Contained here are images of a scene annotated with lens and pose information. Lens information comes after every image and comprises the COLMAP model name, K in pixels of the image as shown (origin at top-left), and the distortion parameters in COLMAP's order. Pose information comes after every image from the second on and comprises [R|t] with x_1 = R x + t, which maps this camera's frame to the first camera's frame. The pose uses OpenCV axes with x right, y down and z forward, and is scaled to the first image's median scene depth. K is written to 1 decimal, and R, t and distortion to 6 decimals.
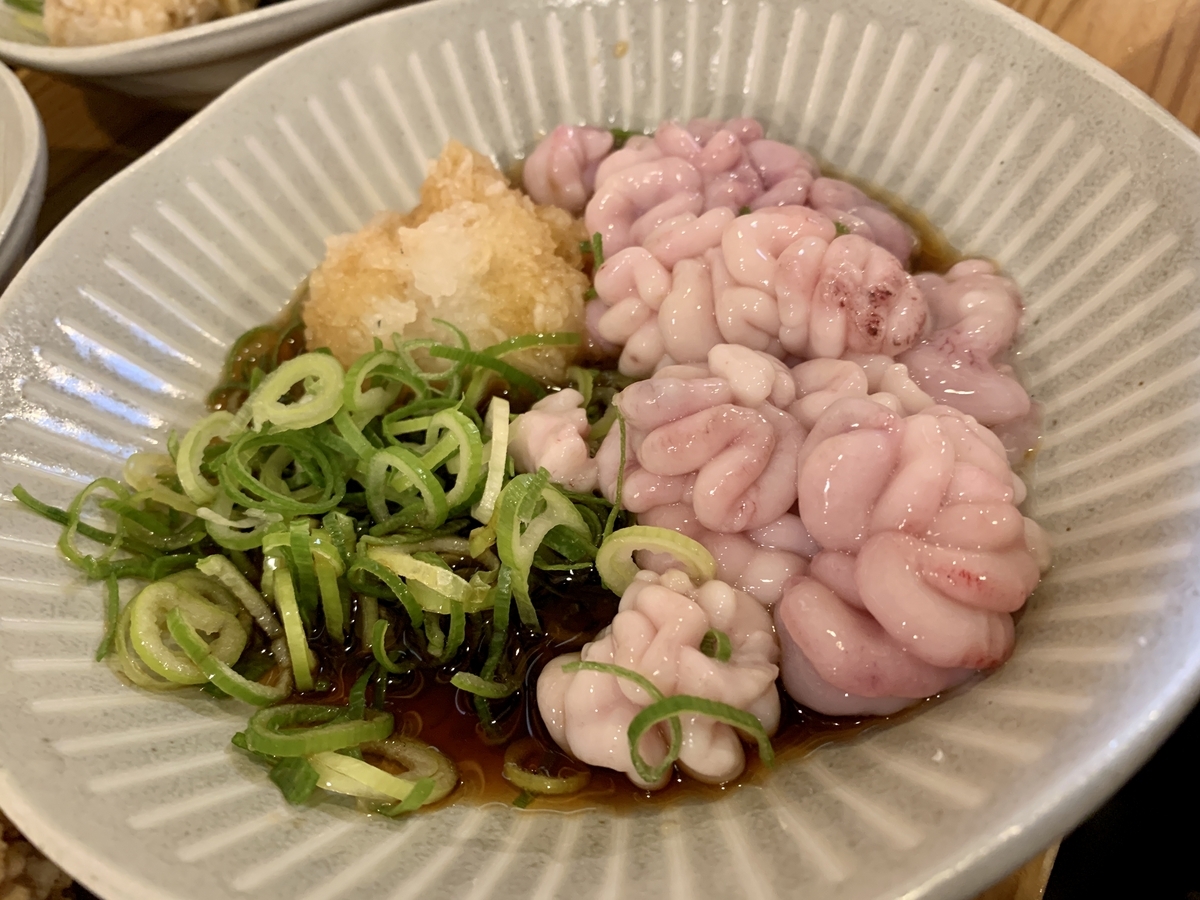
lens RADIAL K [[903.8, 0, 600.0], [0, 903.8, 450.0], [0, 0, 1]] dist [0.091431, -0.112512]
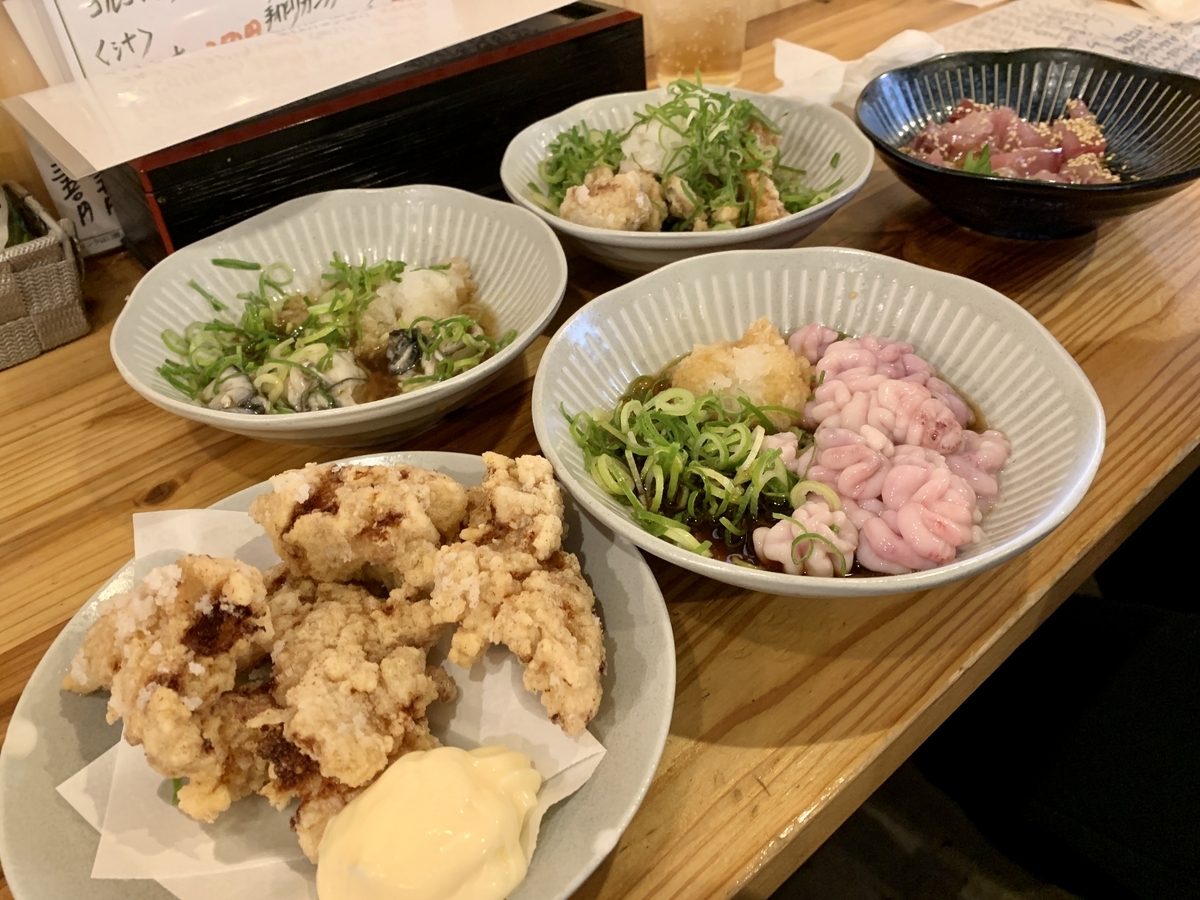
lens RADIAL K [[903.8, 0, 600.0], [0, 903.8, 450.0], [0, 0, 1]] dist [0.091431, -0.112512]
pose [[0.945555, 0.279594, -0.166593, -0.096892], [-0.305844, 0.938358, -0.161068, 0.476390], [0.111290, 0.203250, 0.972782, -1.206754]]
